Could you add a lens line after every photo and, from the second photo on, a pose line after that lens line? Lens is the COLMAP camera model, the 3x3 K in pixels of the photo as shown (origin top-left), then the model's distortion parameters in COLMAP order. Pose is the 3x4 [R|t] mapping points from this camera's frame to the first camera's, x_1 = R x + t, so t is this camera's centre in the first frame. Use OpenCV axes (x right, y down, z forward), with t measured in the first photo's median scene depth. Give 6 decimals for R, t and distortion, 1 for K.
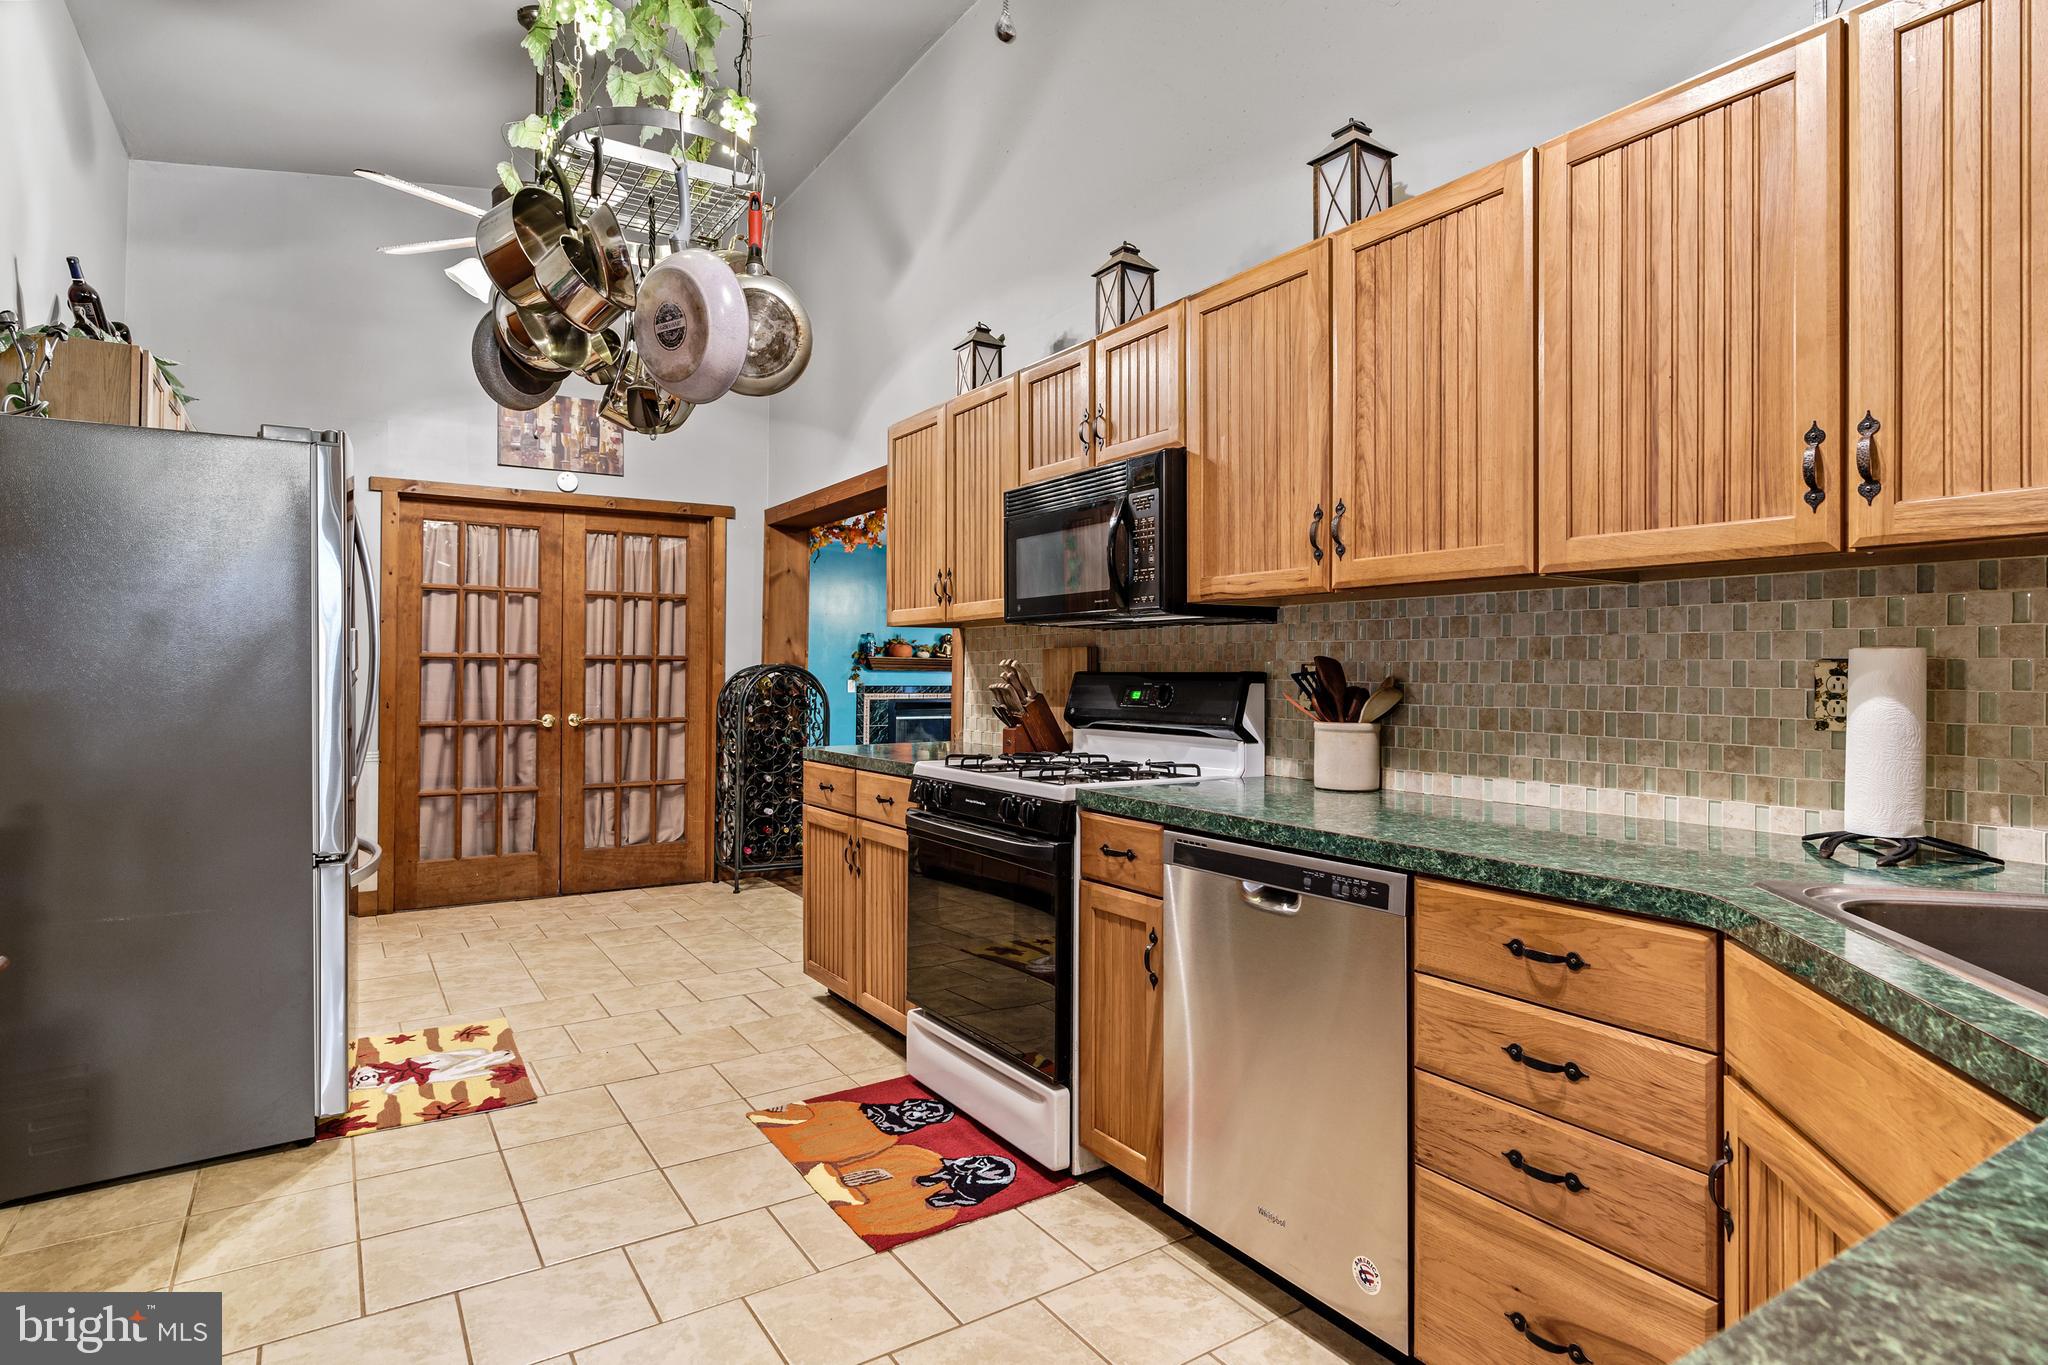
lens RADIAL K [[1060.7, 0, 1058.3], [0, 1060.7, 661.1], [0, 0, 1]] dist [-0.004873, 0.001015]
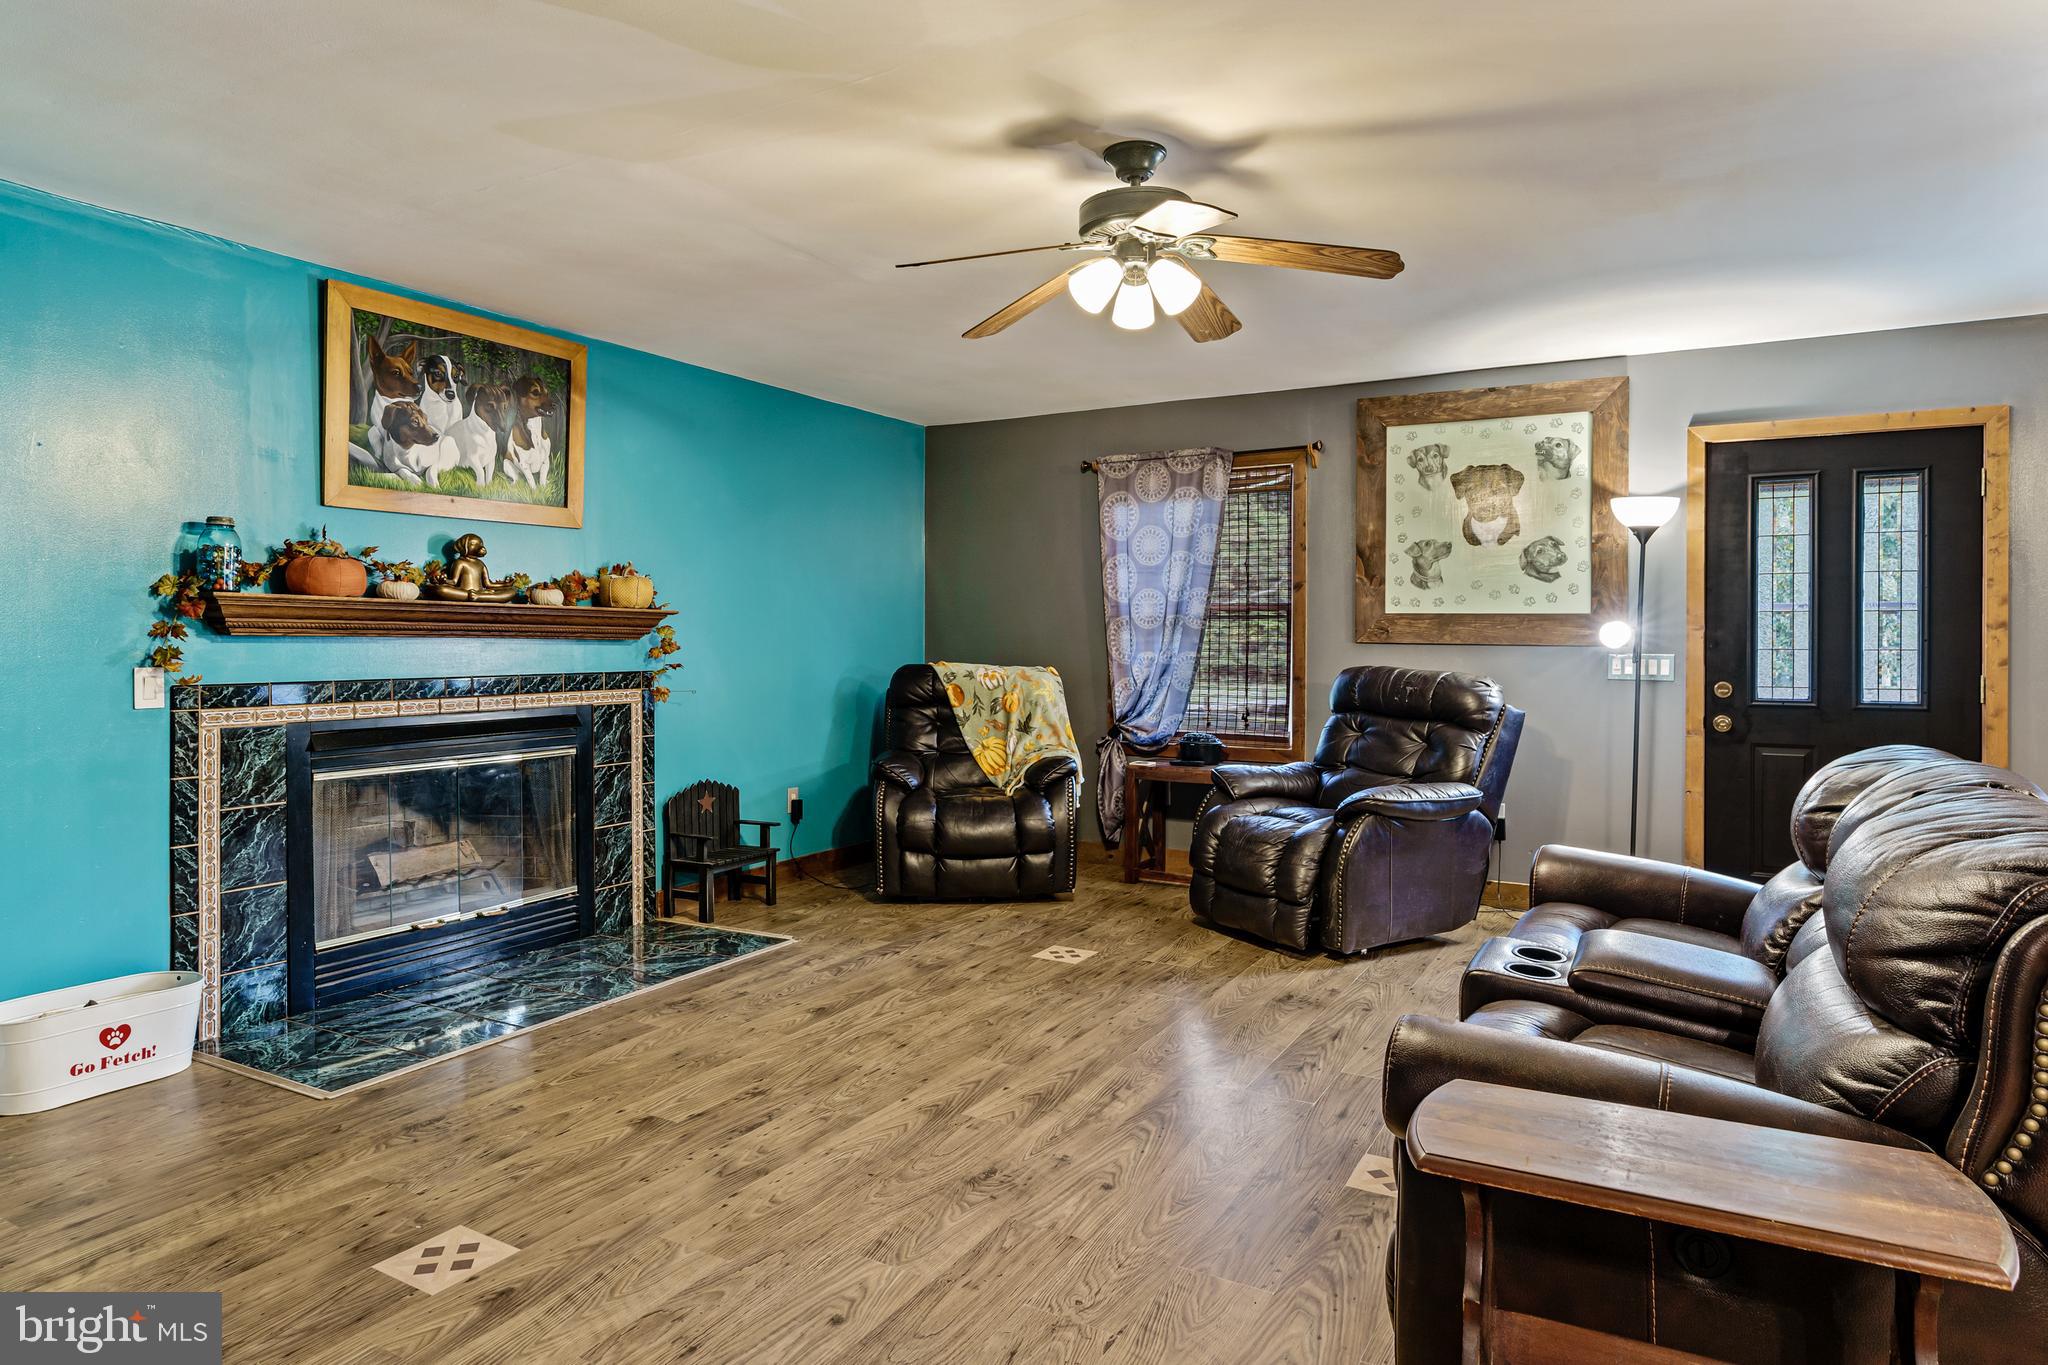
lens RADIAL K [[1190.4, 0, 977.5], [0, 1190.4, 649.3], [0, 0, 1]] dist [-0.010384, 0.007374]
pose [[0.915899, -0.006388, 0.401358, -0.504620], [-0.003047, 0.999734, 0.022866, 0.017108], [-0.401397, -0.022166, 0.915636, 2.618917]]
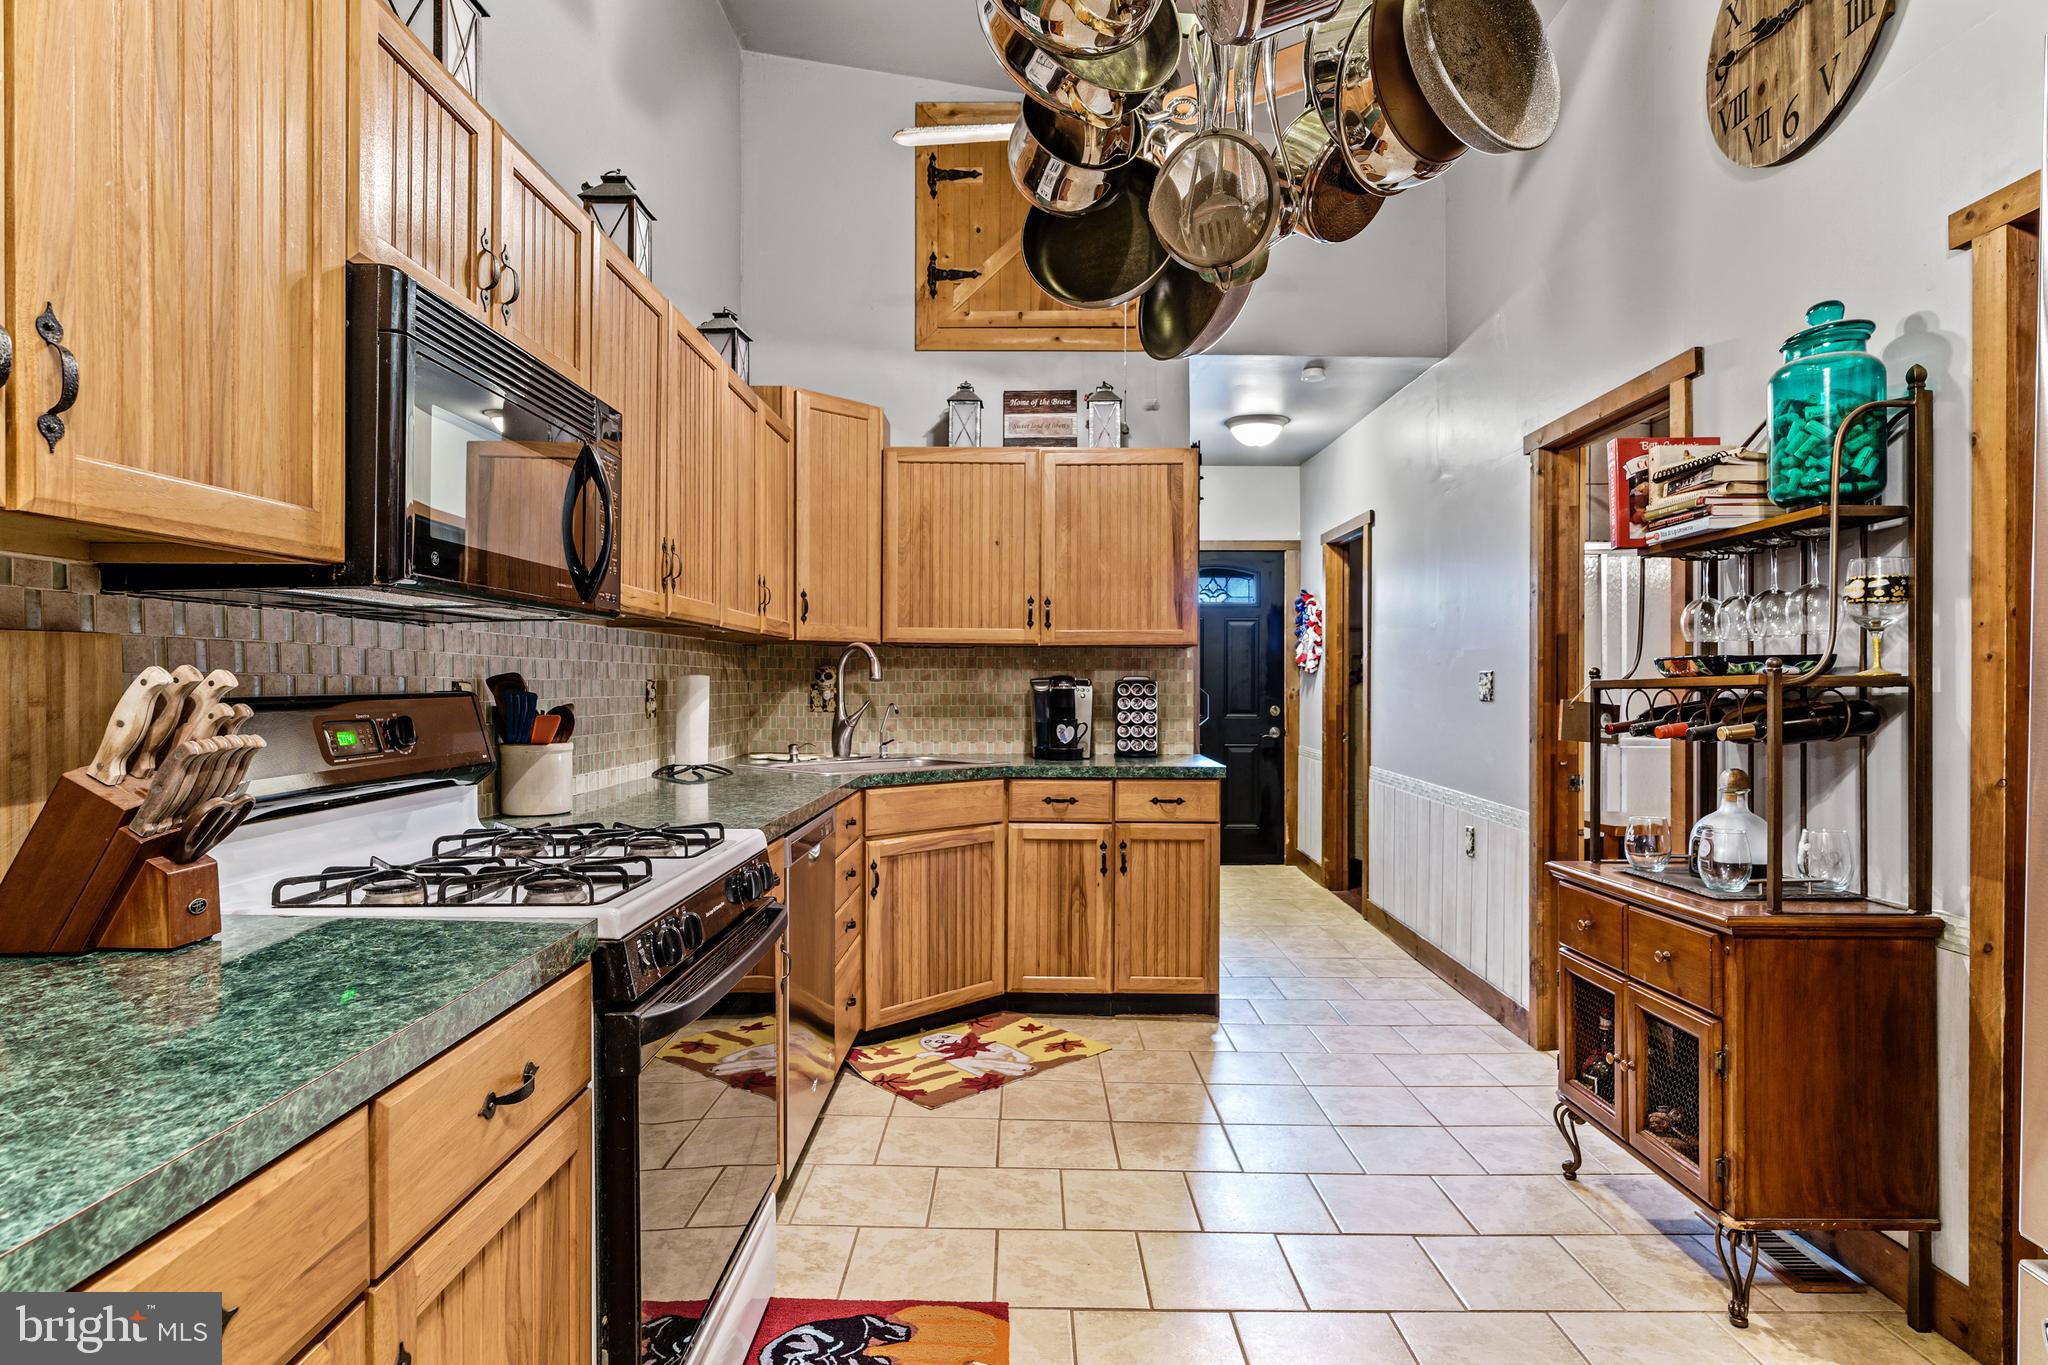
lens RADIAL K [[1096.9, 0, 984.6], [0, 1096.9, 684.9], [0, 0, 1]] dist [-0.011506, 0.001147]
pose [[-0.799489, -0.007670, 0.600632, -0.707957], [-0.011168, 0.999935, -0.002096, 0.003634], [-0.600577, -0.008384, -0.799523, 1.721556]]
